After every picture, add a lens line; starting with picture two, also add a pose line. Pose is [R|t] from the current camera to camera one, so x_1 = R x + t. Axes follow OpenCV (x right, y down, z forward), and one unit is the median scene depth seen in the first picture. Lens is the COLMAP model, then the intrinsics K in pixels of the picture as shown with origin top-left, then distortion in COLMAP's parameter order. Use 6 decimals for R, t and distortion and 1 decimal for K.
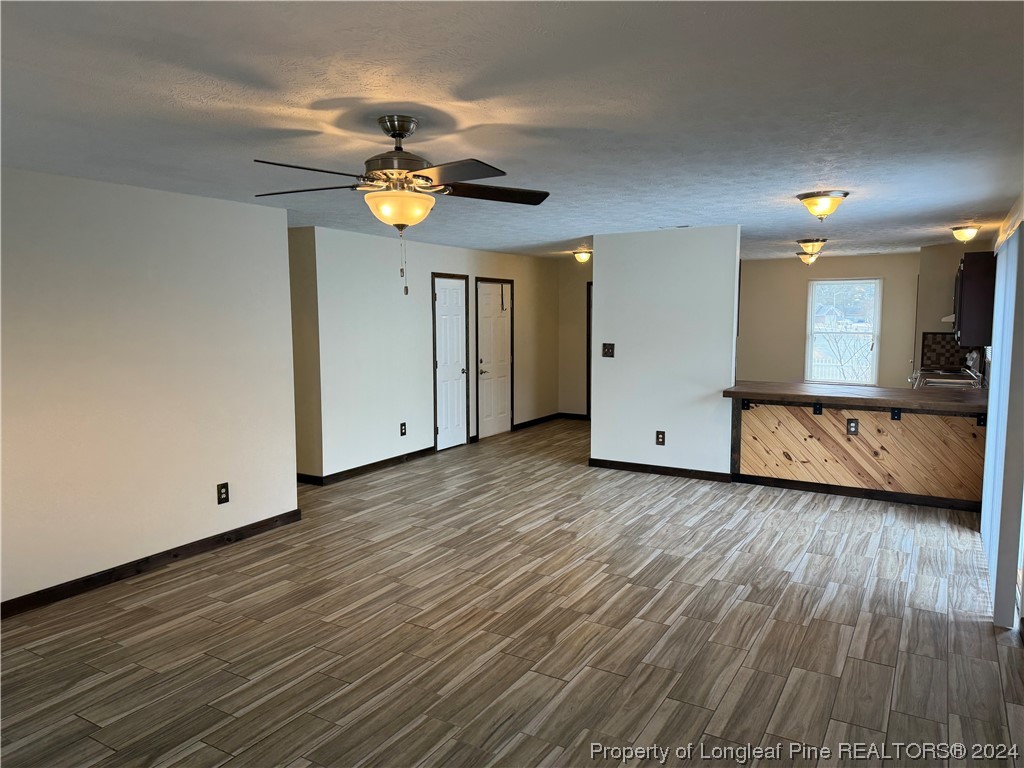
lens RADIAL K [[727.2, 0, 507.0], [0, 727.2, 384.6], [0, 0, 1]] dist [0.206489, -0.279613]
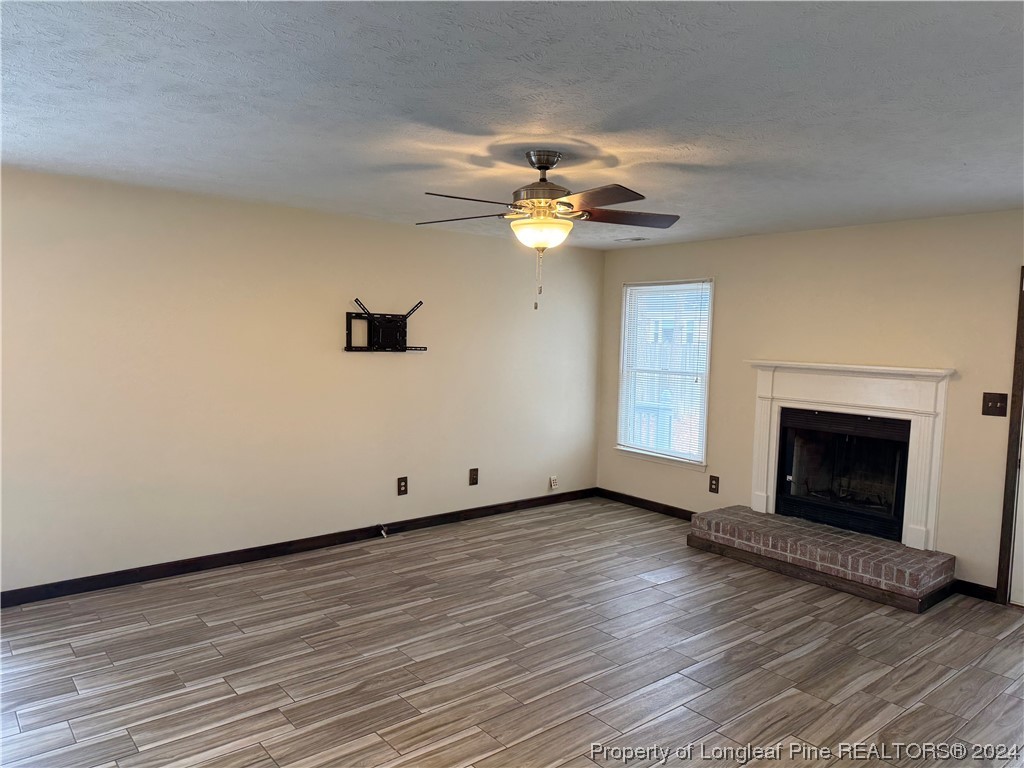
lens RADIAL K [[727.2, 0, 507.0], [0, 727.2, 384.6], [0, 0, 1]] dist [0.206489, -0.279613]
pose [[-0.943308, -0.039770, 0.329526, -0.401031], [0.014883, 0.986729, 0.161692, -0.165085], [-0.331584, 0.157429, -0.930198, 1.781382]]
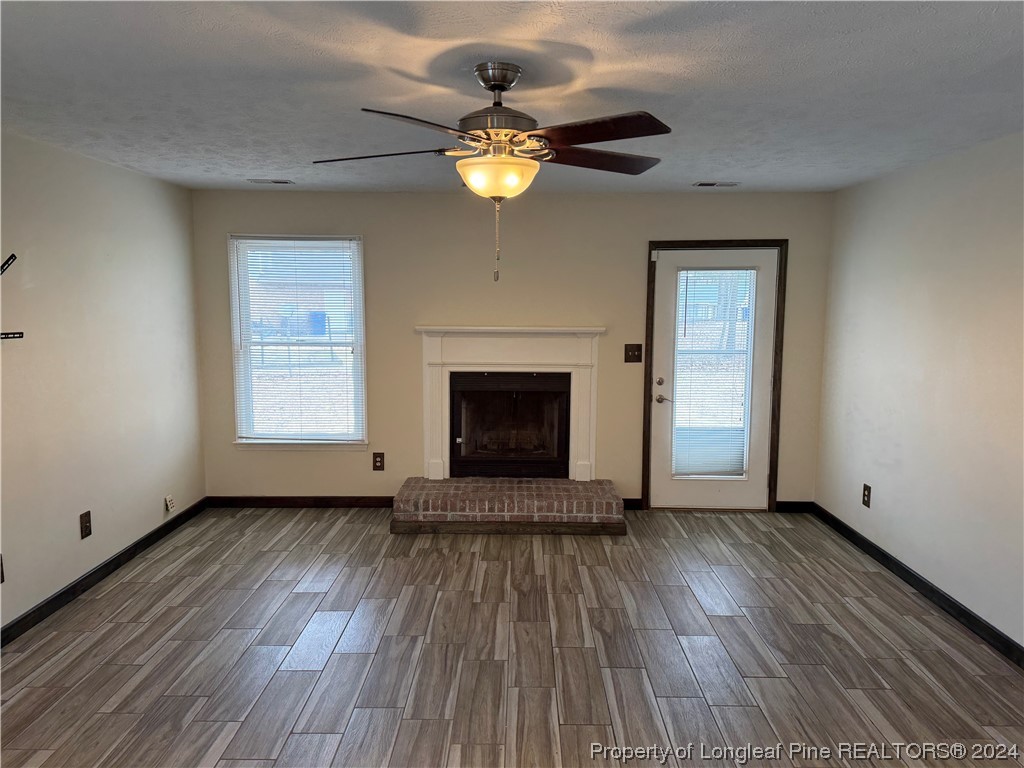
lens RADIAL K [[727.2, 0, 507.0], [0, 727.2, 384.6], [0, 0, 1]] dist [0.206489, -0.279613]
pose [[-0.867016, 0.065940, -0.493899, 0.232889], [-0.045574, 0.976557, 0.210381, -0.158971], [0.496192, 0.204913, -0.843685, 1.497039]]
